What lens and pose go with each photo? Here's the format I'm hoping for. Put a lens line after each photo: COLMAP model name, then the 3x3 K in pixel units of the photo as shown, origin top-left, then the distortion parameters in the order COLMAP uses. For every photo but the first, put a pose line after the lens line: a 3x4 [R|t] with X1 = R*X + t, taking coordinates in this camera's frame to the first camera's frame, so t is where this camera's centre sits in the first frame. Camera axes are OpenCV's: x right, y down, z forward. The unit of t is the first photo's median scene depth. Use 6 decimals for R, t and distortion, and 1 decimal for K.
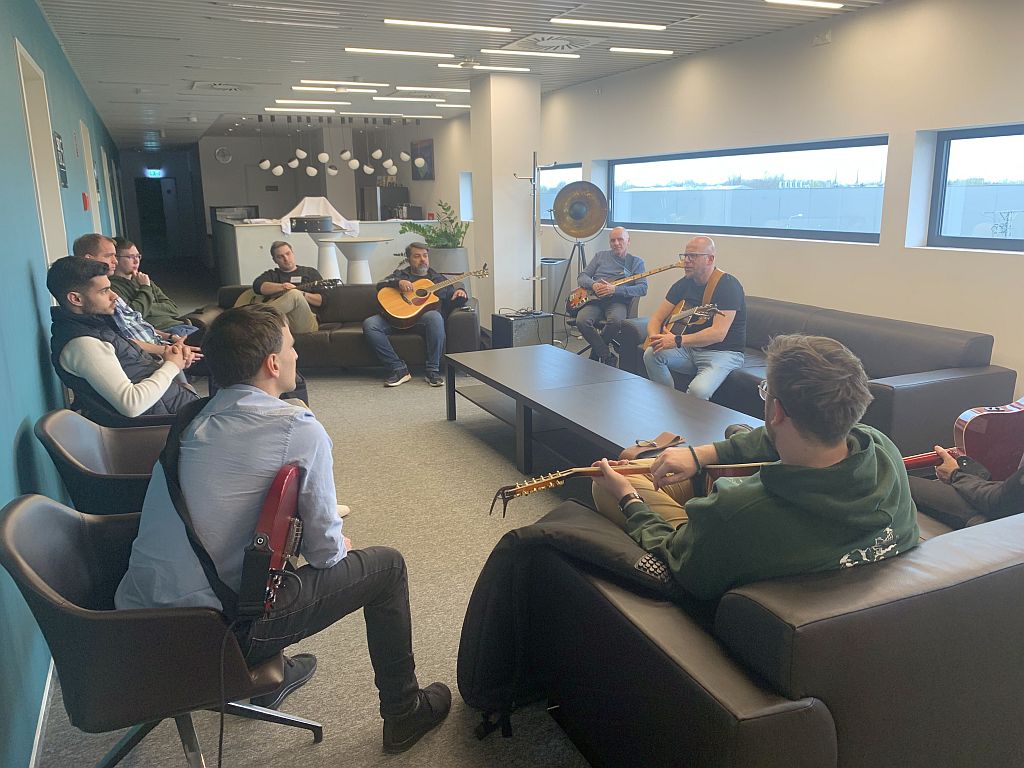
lens RADIAL K [[782.4, 0, 508.2], [0, 782.4, 380.3], [0, 0, 1]] dist [0.035923, -0.046045]
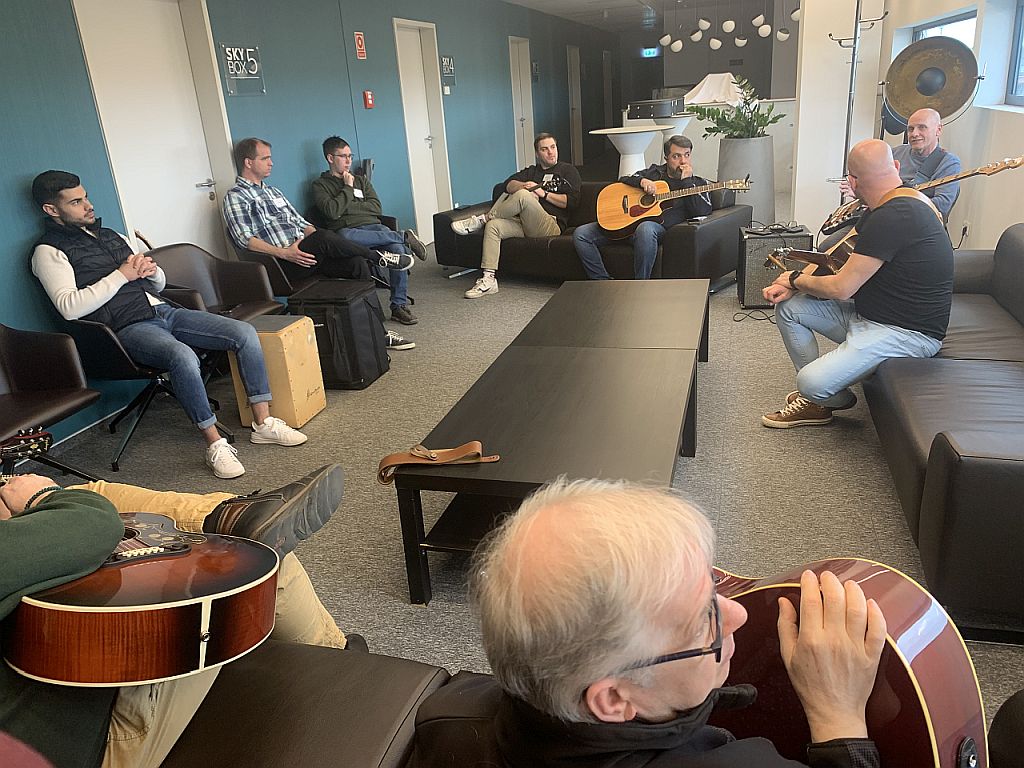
lens RADIAL K [[782.4, 0, 516.1], [0, 782.4, 382.0], [0, 0, 1]] dist [0.035923, -0.046045]
pose [[0.769993, 0.184730, -0.610725, 0.274773], [-0.089442, 0.978971, 0.183349, -0.049063], [0.631752, -0.086553, 0.770323, 0.198791]]
